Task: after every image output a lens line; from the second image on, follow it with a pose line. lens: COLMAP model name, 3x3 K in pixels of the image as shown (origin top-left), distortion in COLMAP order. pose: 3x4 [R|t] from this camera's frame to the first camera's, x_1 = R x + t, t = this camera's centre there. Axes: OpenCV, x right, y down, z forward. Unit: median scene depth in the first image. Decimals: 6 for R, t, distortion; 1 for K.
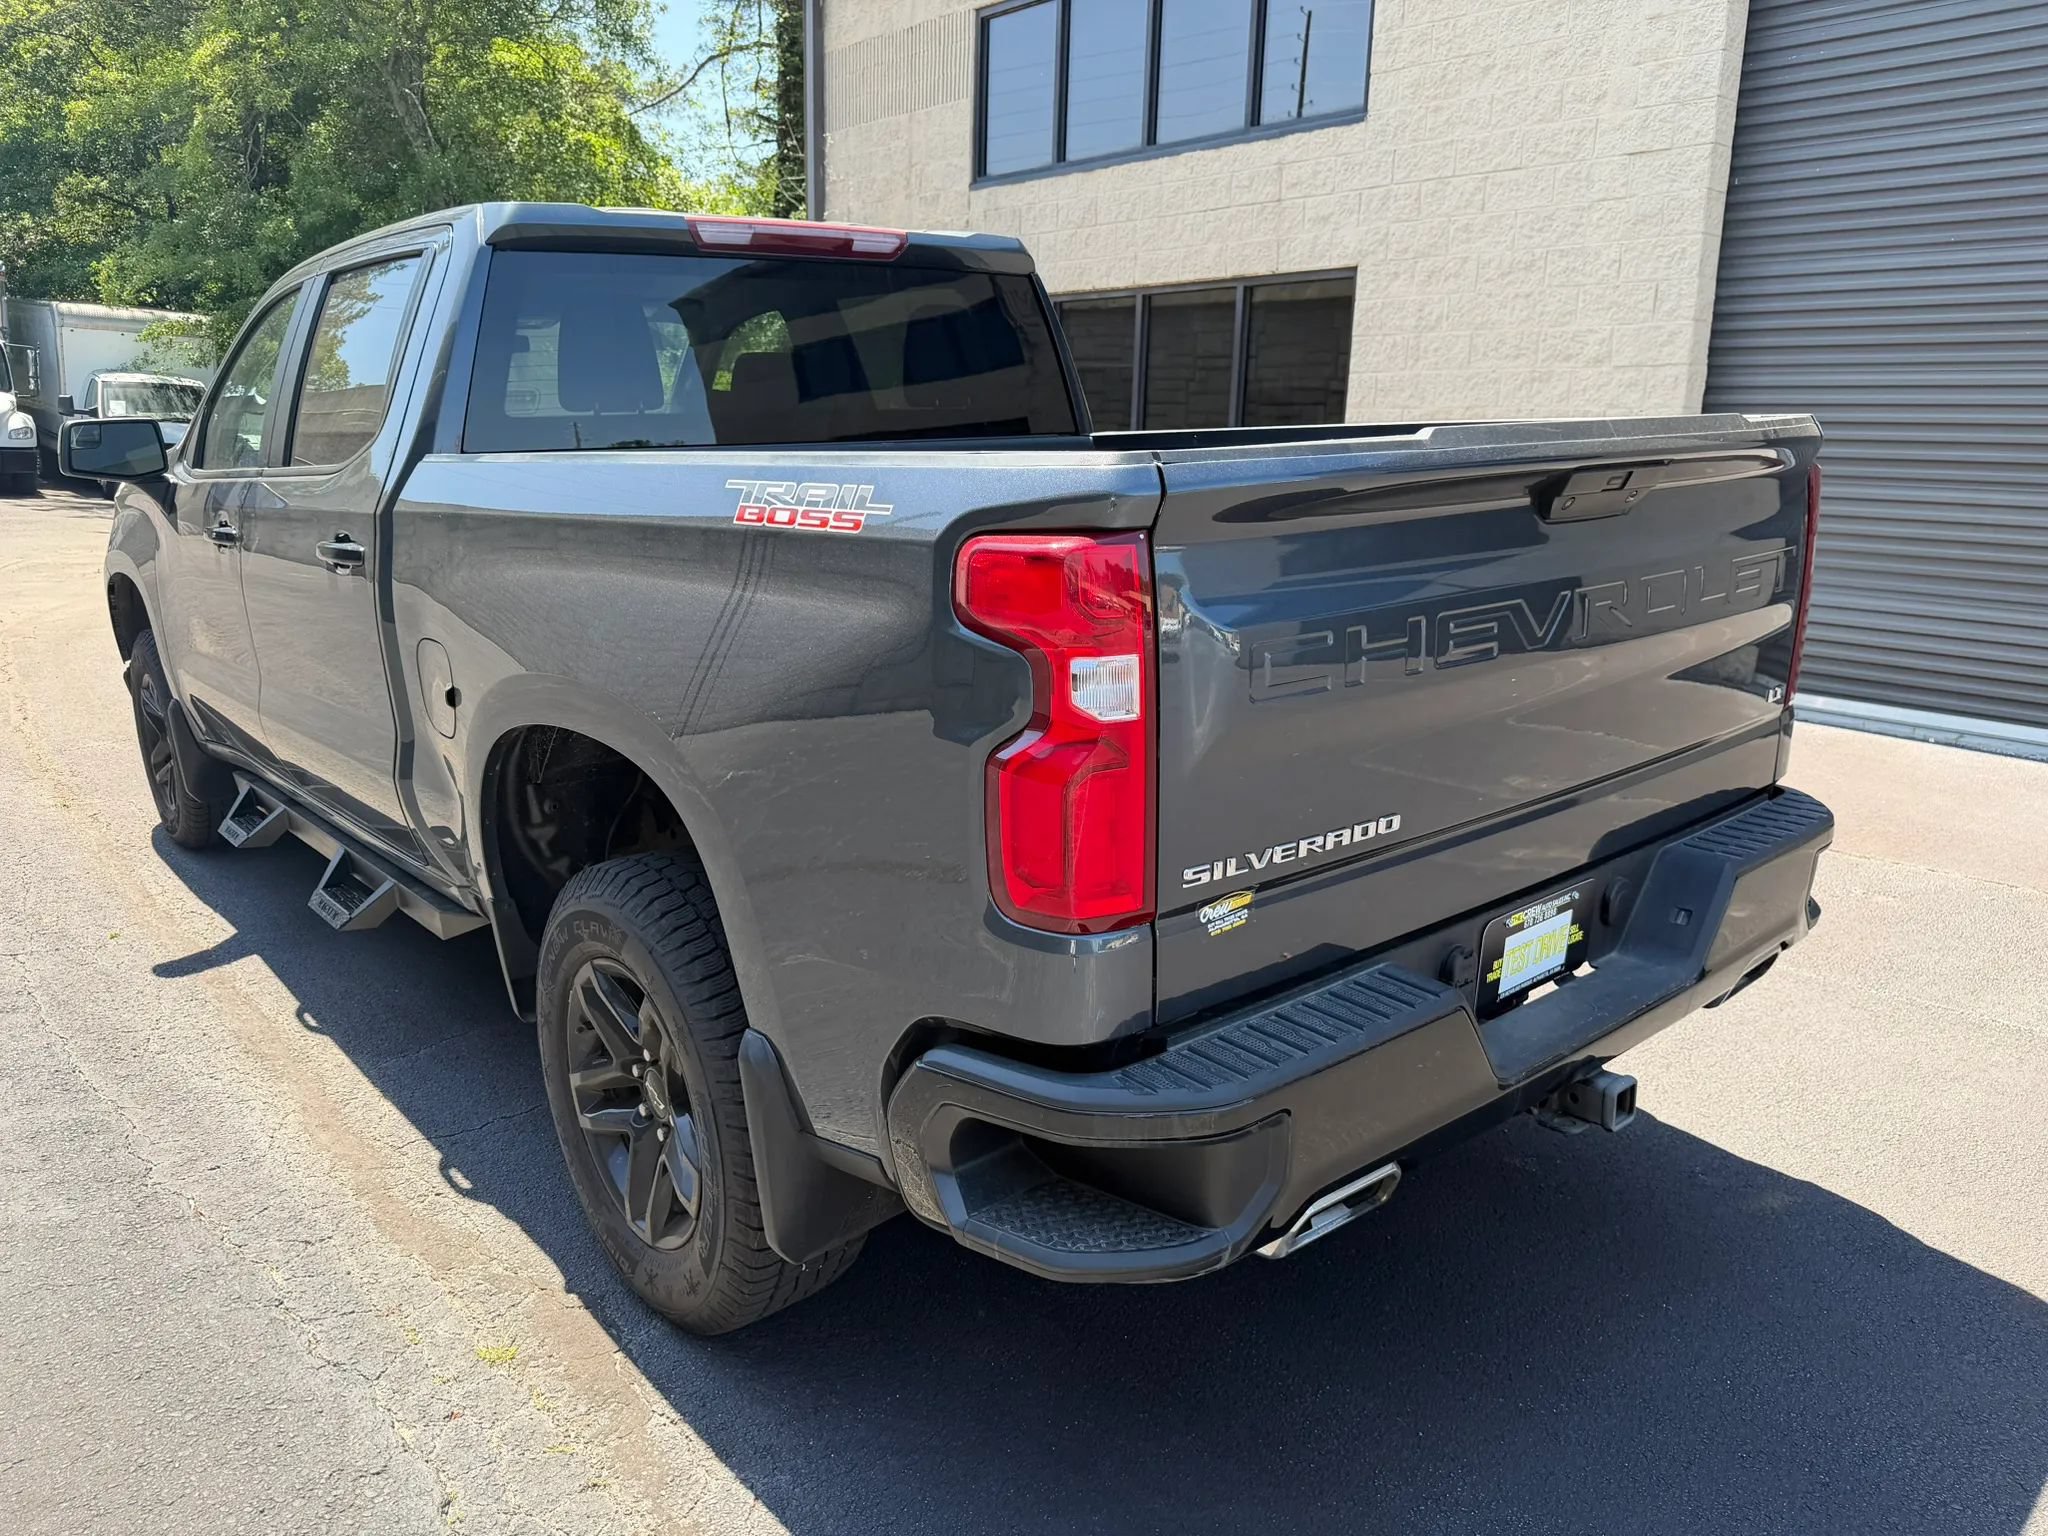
lens RADIAL K [[1472.5, 0, 1031.1], [0, 1472.5, 760.0], [0, 0, 1]] dist [0.057545, -0.090959]
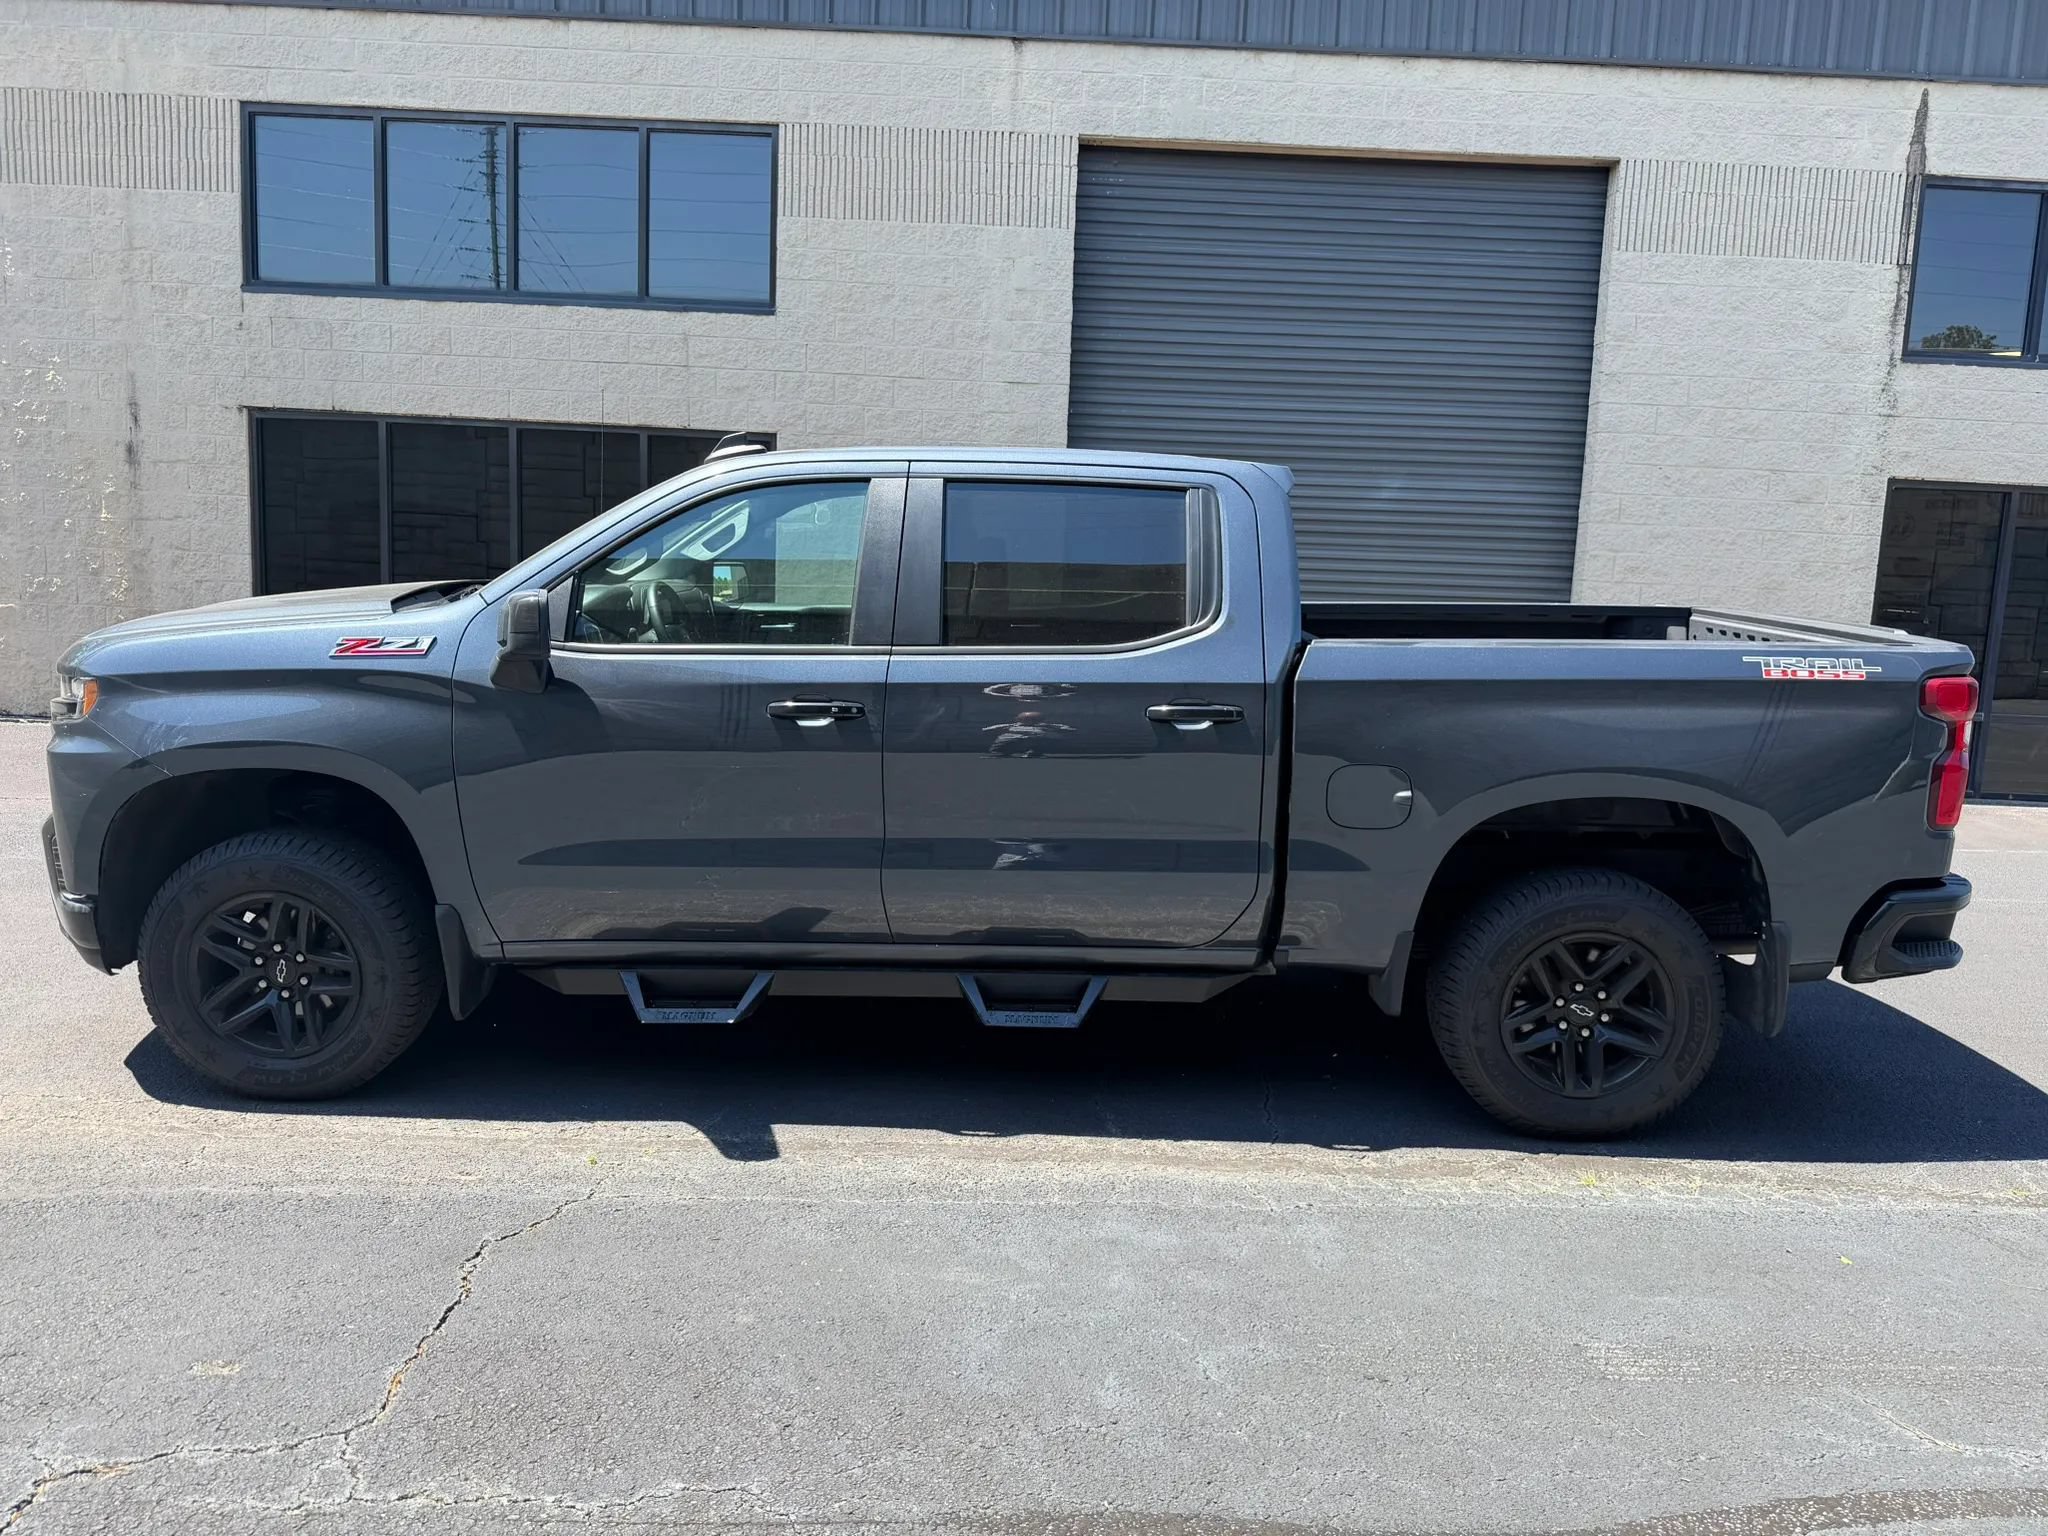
lens RADIAL K [[1442.8, 0, 1093.5], [0, 1442.8, 768.4], [0, 0, 1]] dist [0.045730, -0.061423]
pose [[0.636992, -0.091370, 0.765436, -1.357959], [0.137536, 0.990490, 0.003777, -0.097132], [-0.758501, 0.102869, 0.643501, 0.232373]]
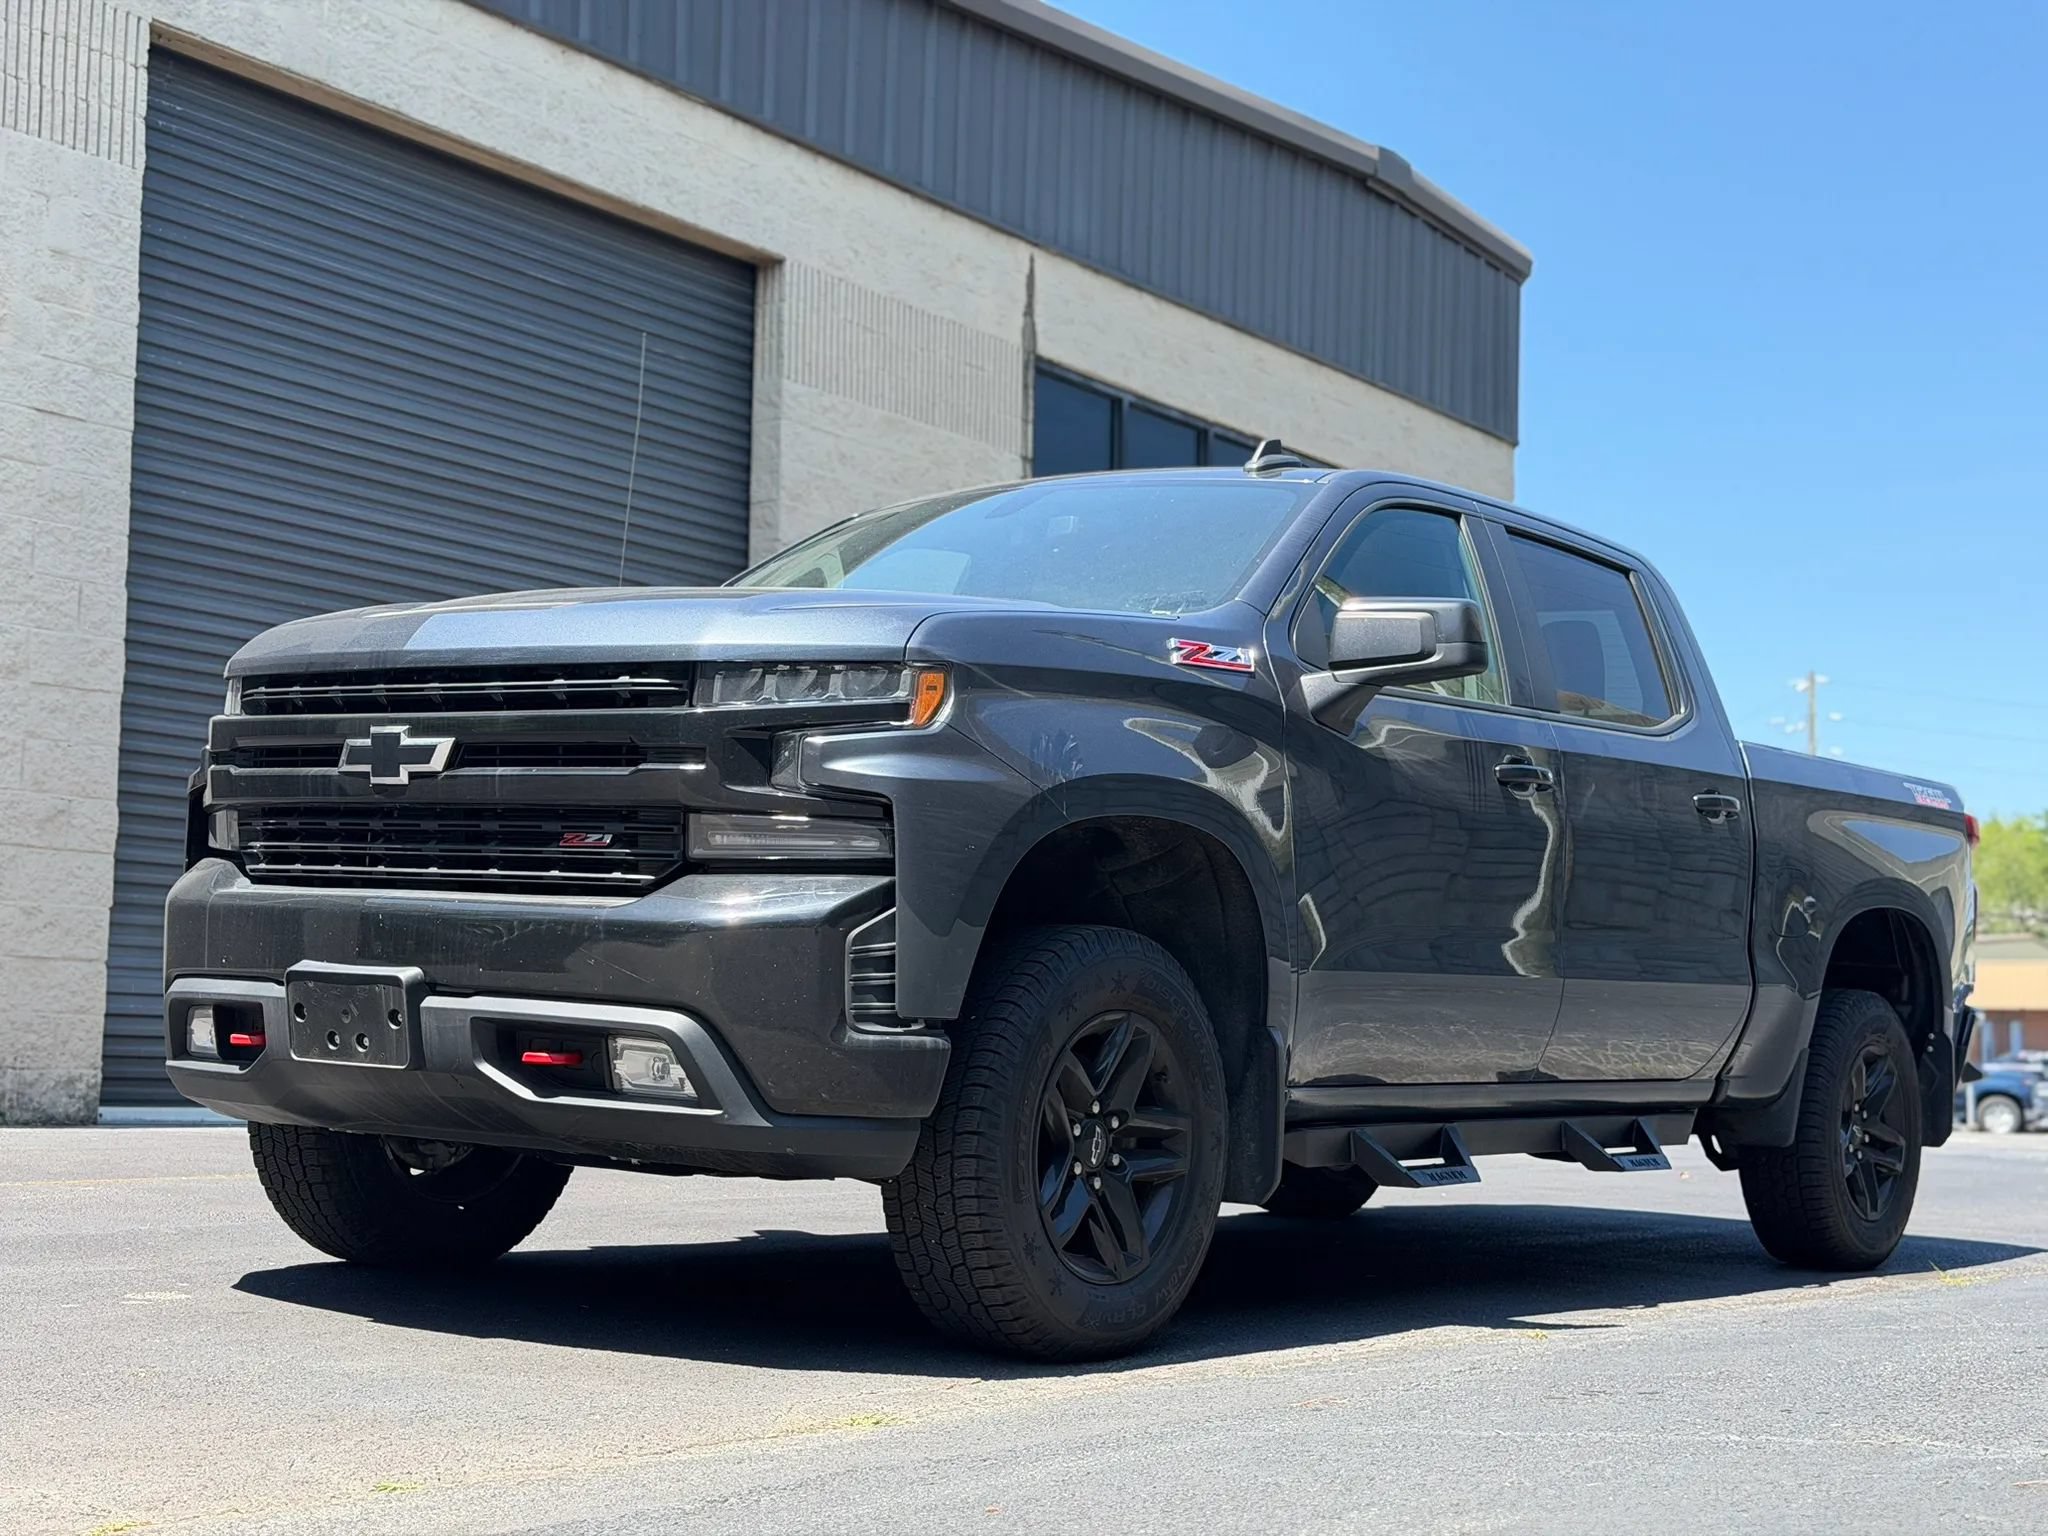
lens RADIAL K [[2854.9, 0, 1027.4], [0, 2854.9, 736.5], [0, 0, 1]] dist [0.196169, -0.387426]
pose [[-0.231343, 0.103371, 0.967365, -2.359826], [0.190262, 0.979946, -0.059215, -0.147765], [-0.954086, 0.170354, -0.246371, 1.904505]]
